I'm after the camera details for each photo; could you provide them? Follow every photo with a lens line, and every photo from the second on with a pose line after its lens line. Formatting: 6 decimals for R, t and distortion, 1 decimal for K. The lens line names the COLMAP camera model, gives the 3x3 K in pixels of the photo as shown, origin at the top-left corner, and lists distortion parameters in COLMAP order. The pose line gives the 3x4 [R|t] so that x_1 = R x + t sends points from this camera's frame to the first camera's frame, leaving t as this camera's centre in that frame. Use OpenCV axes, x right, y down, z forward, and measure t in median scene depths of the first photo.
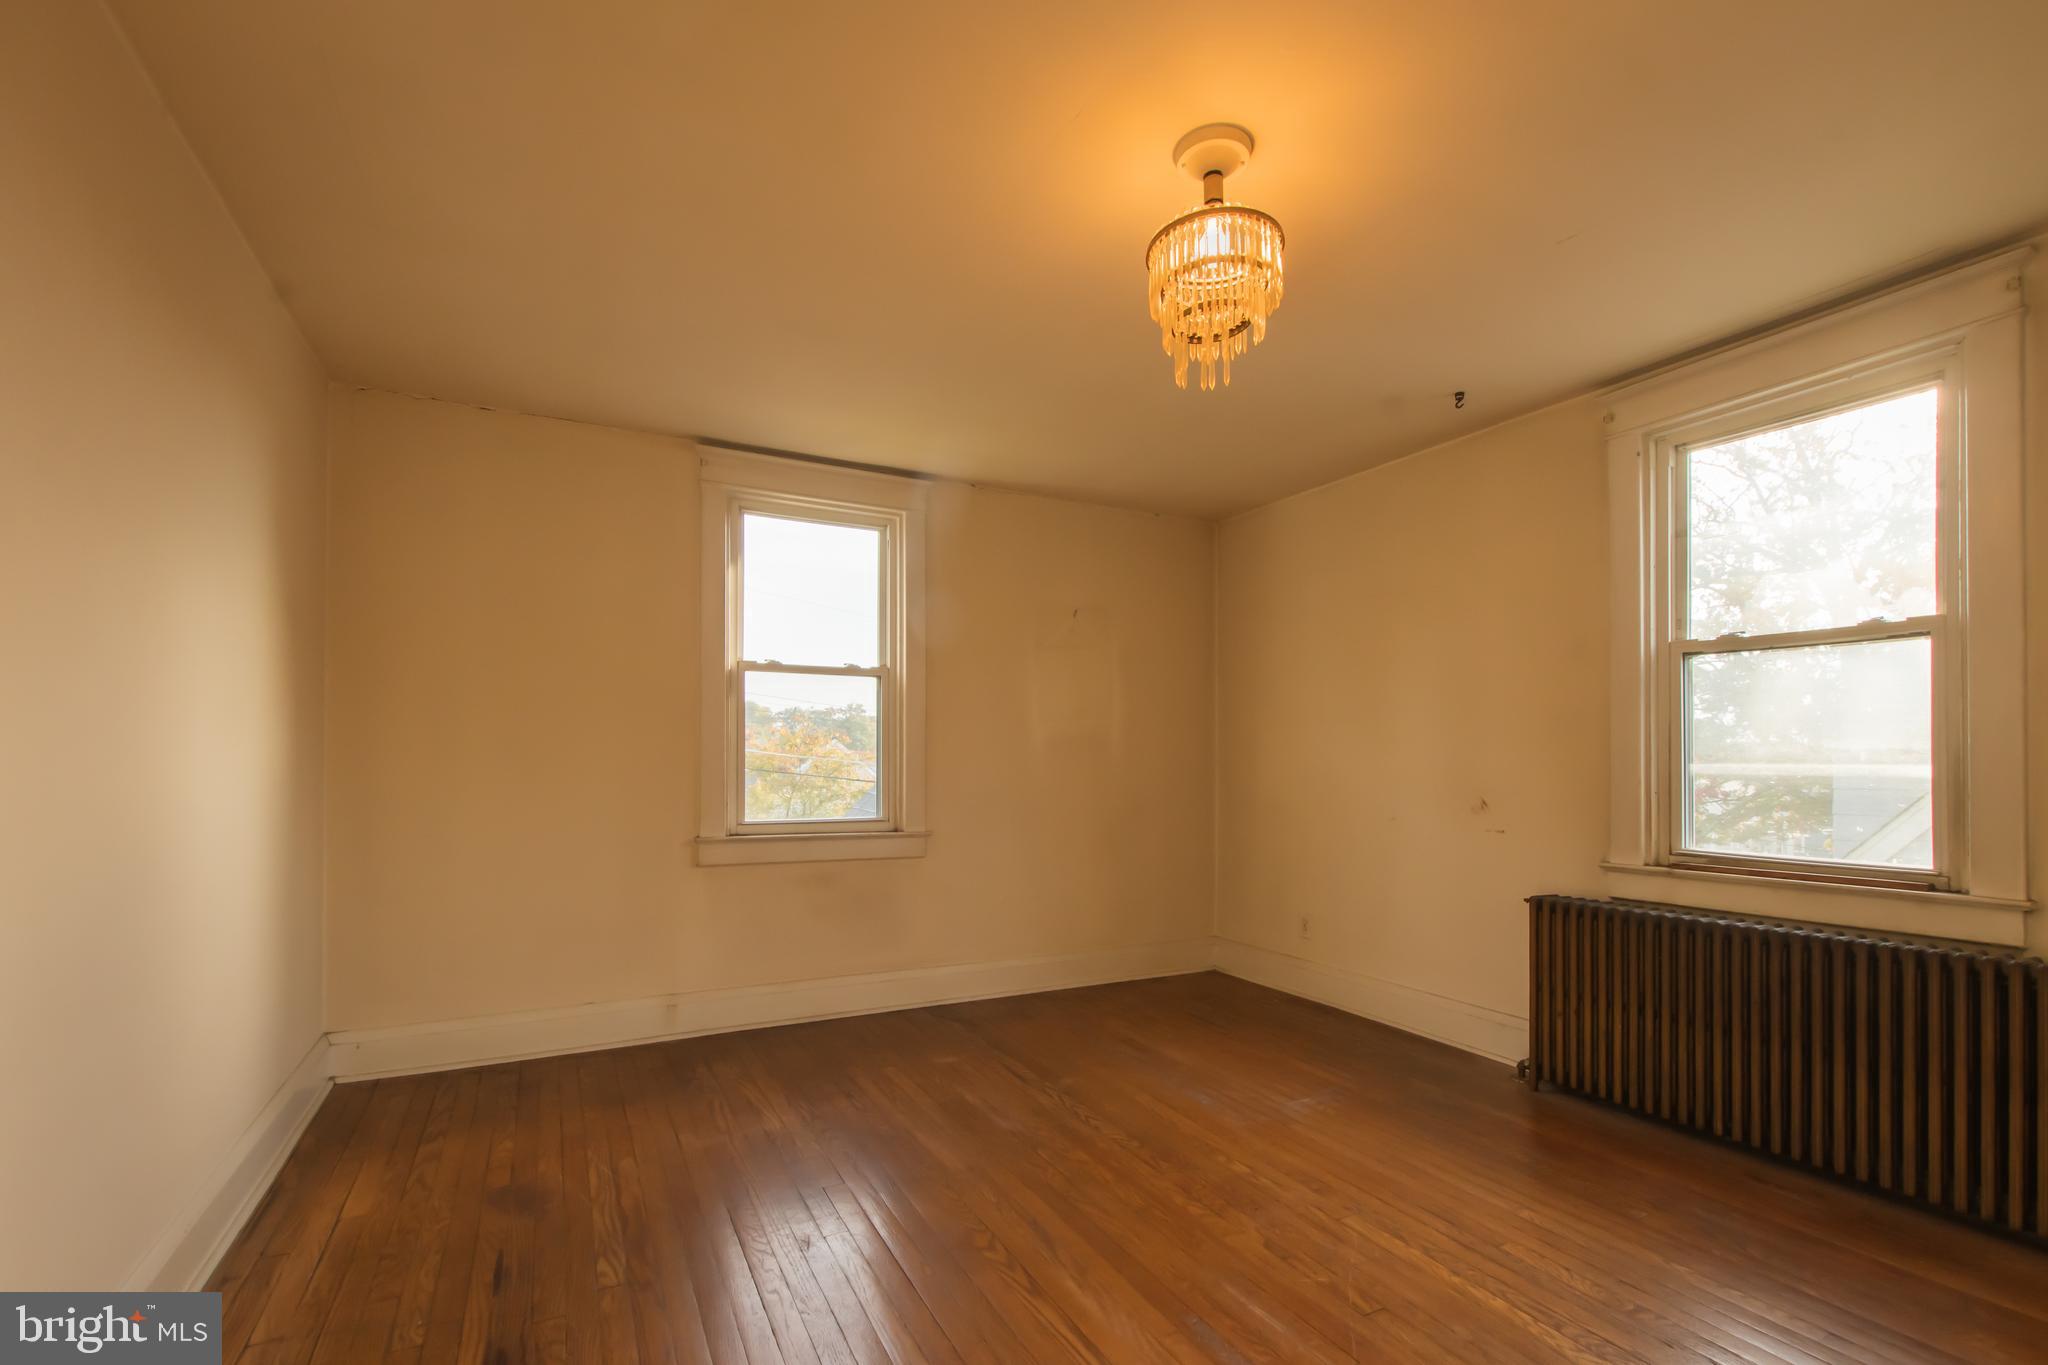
lens RADIAL K [[919.2, 0, 1011.6], [0, 919.2, 749.0], [0, 0, 1]] dist [0.002534, 0.000232]
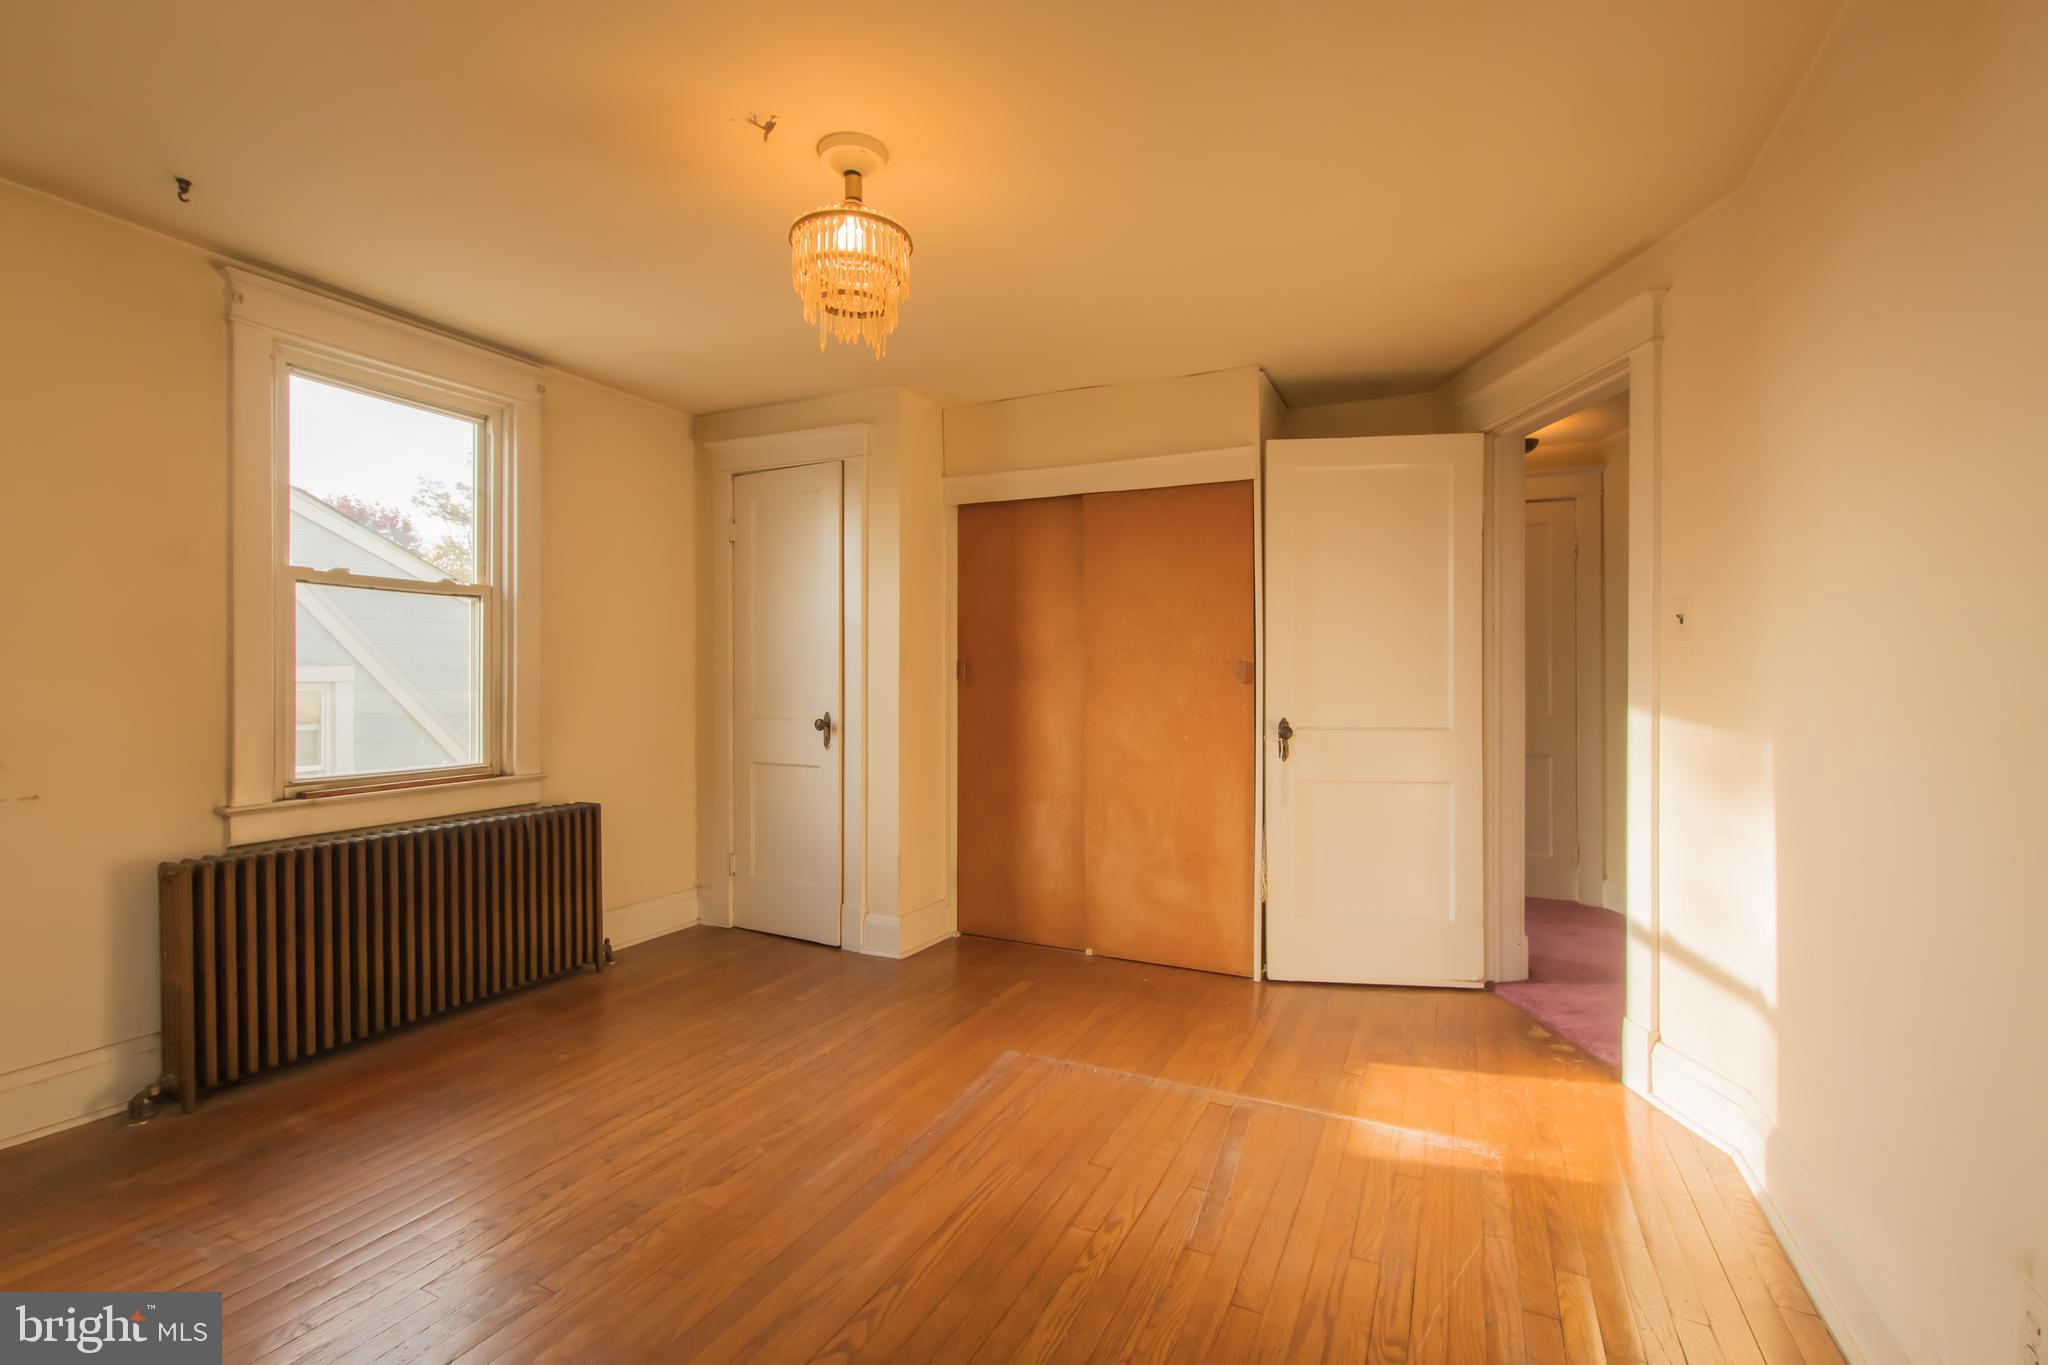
lens RADIAL K [[895.2, 0, 1033.7], [0, 895.2, 661.2], [0, 0, 1]] dist [0.003132, 0.000268]
pose [[-0.608128, 0.011792, 0.793752, -0.666618], [-0.010048, 0.999695, -0.022550, -0.003183], [-0.793776, -0.021689, -0.607824, 1.258386]]
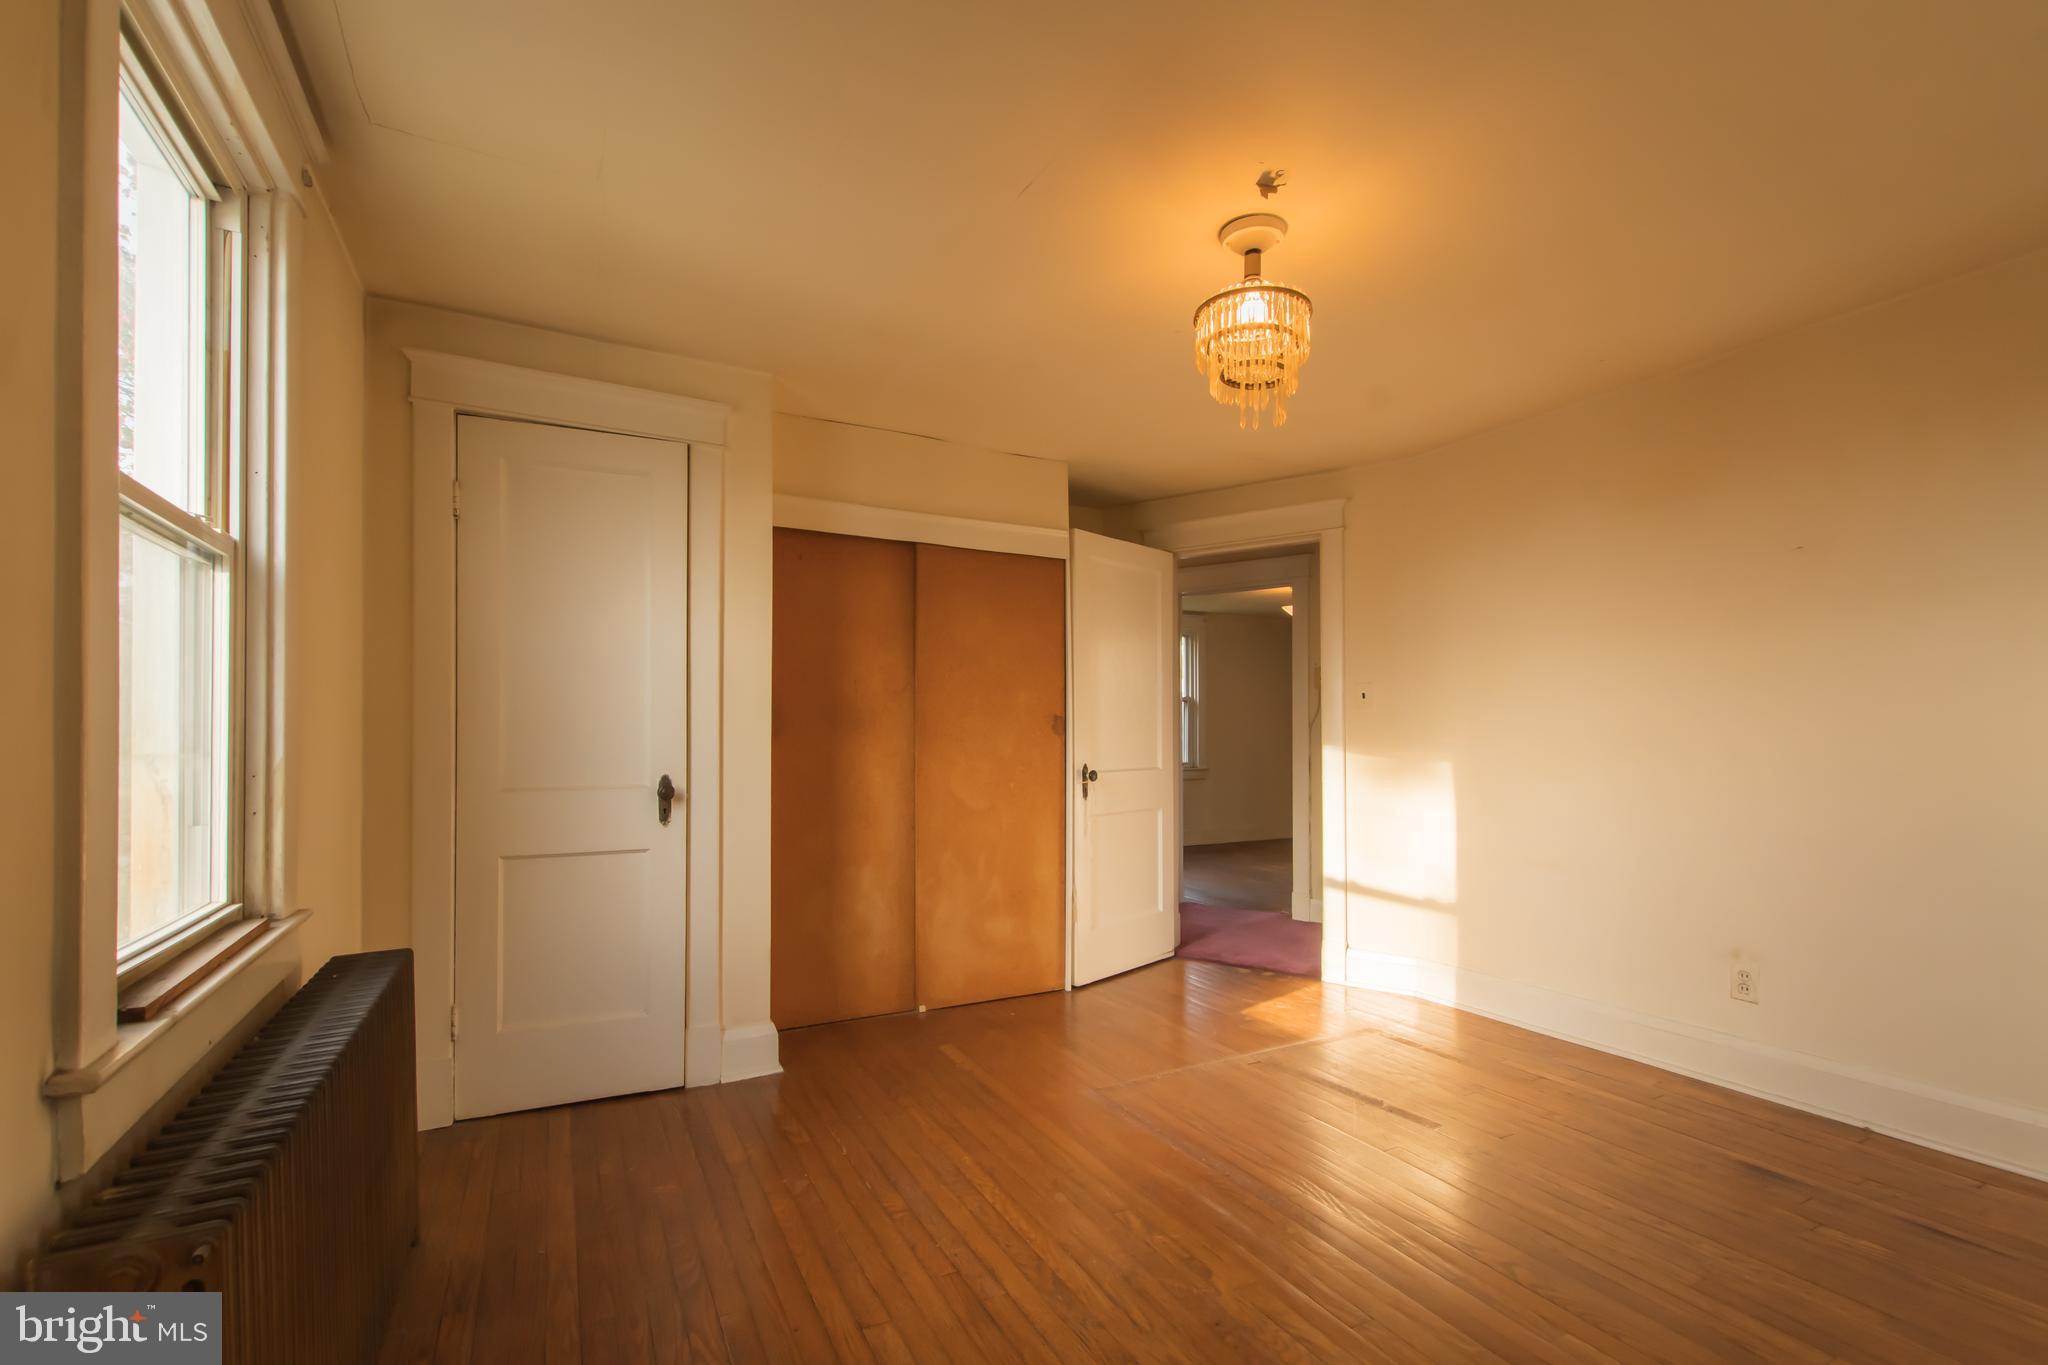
lens RADIAL K [[895.9, 0, 1023.3], [0, 895.9, 697.1], [0, 0, 1]] dist [0.003818, 0.000207]
pose [[-0.999828, -0.003074, -0.018273, 0.456978], [-0.002180, 0.998809, -0.048747, 0.009892], [0.018401, -0.048699, -0.998644, 1.822377]]
